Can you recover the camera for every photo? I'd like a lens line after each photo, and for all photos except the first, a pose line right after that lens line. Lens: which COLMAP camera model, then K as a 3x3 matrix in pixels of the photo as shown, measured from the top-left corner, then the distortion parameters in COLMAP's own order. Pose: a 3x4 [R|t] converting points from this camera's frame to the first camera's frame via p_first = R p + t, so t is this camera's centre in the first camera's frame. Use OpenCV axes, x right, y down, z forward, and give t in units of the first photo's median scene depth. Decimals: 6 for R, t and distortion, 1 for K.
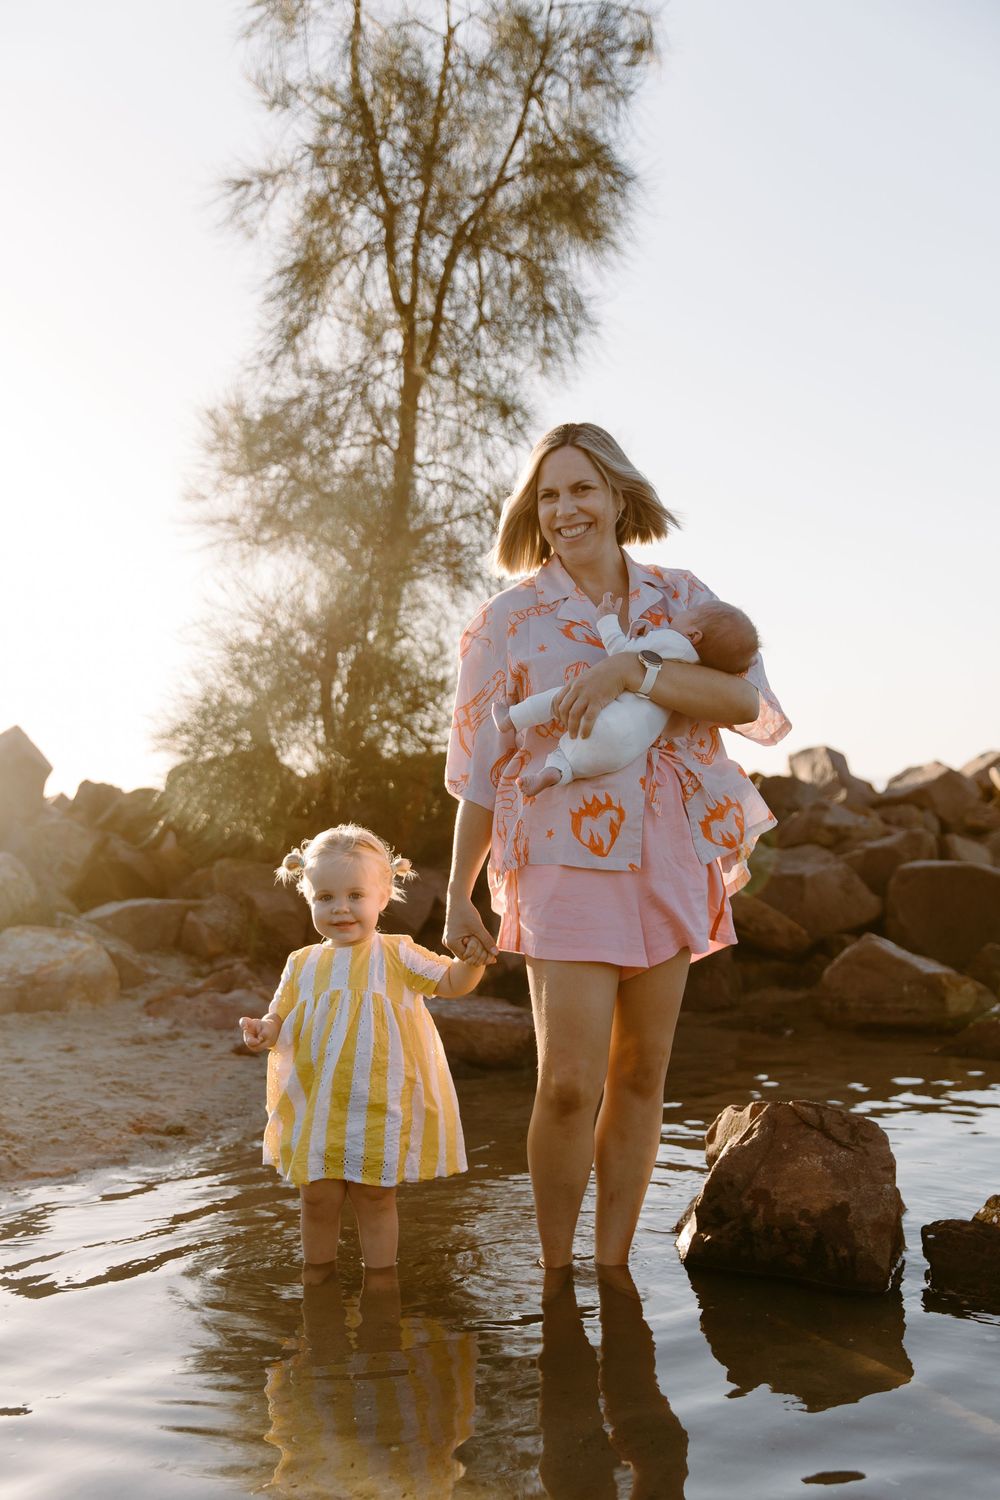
lens RADIAL K [[1803.1, 0, 500.0], [0, 1803.1, 750.0], [0, 0, 1]] dist [-0.124040, 0.005985]
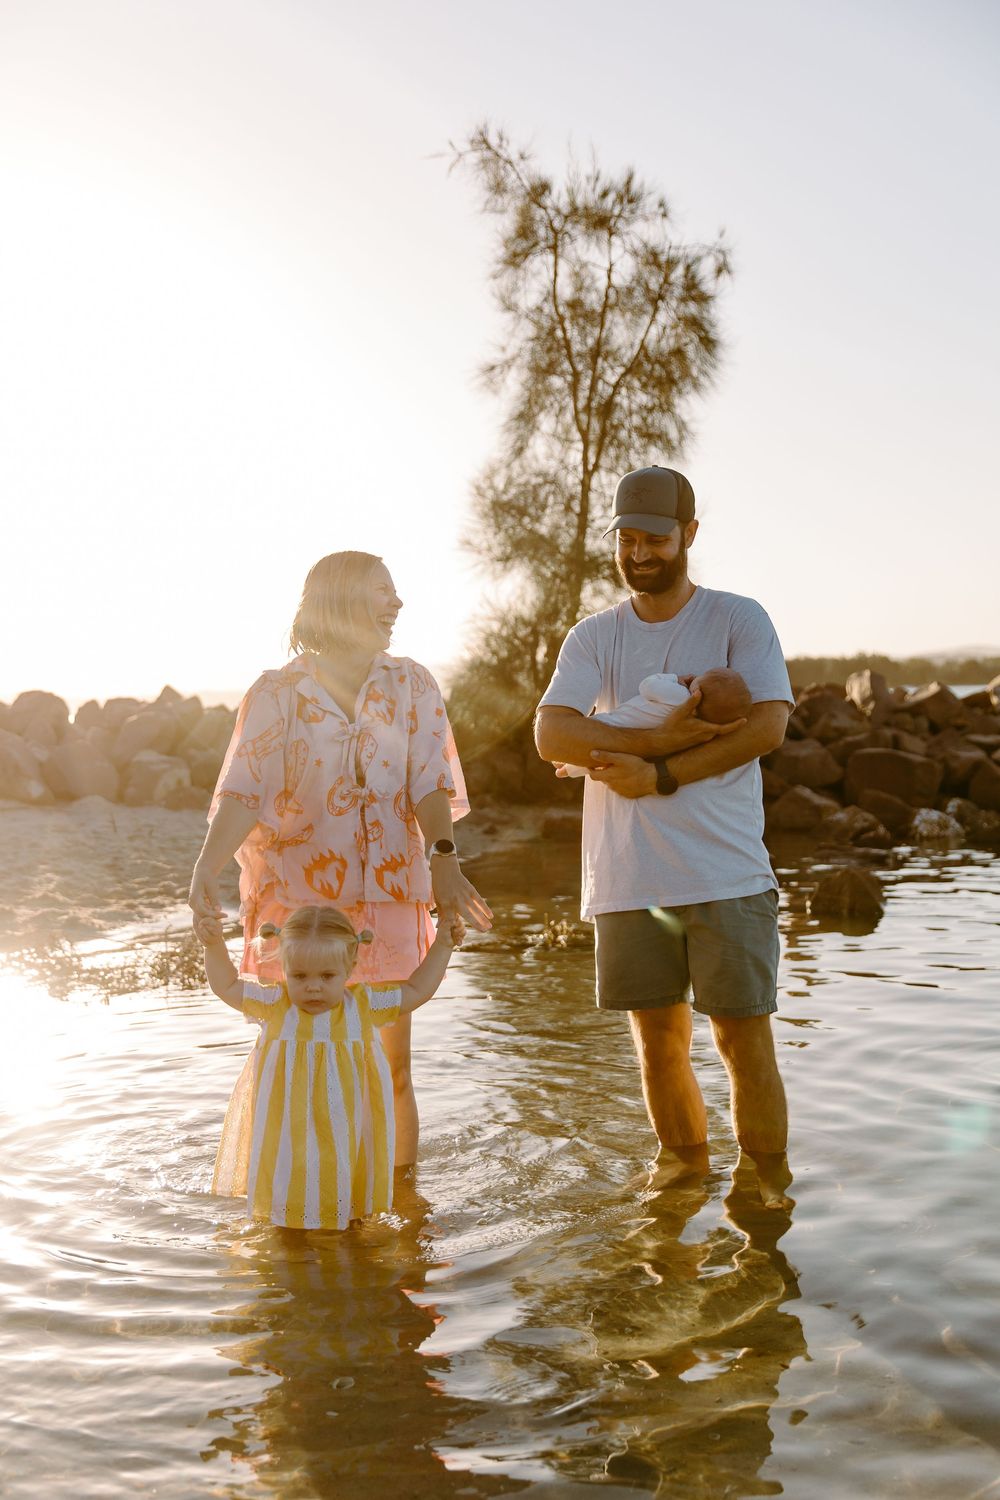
lens RADIAL K [[1803.1, 0, 500.0], [0, 1803.1, 750.0], [0, 0, 1]] dist [-0.124040, 0.005985]
pose [[0.990077, 0.013715, -0.139856, 0.119097], [-0.004023, 0.997584, 0.069349, -0.057746], [0.140469, -0.068098, 0.987740, -0.790390]]
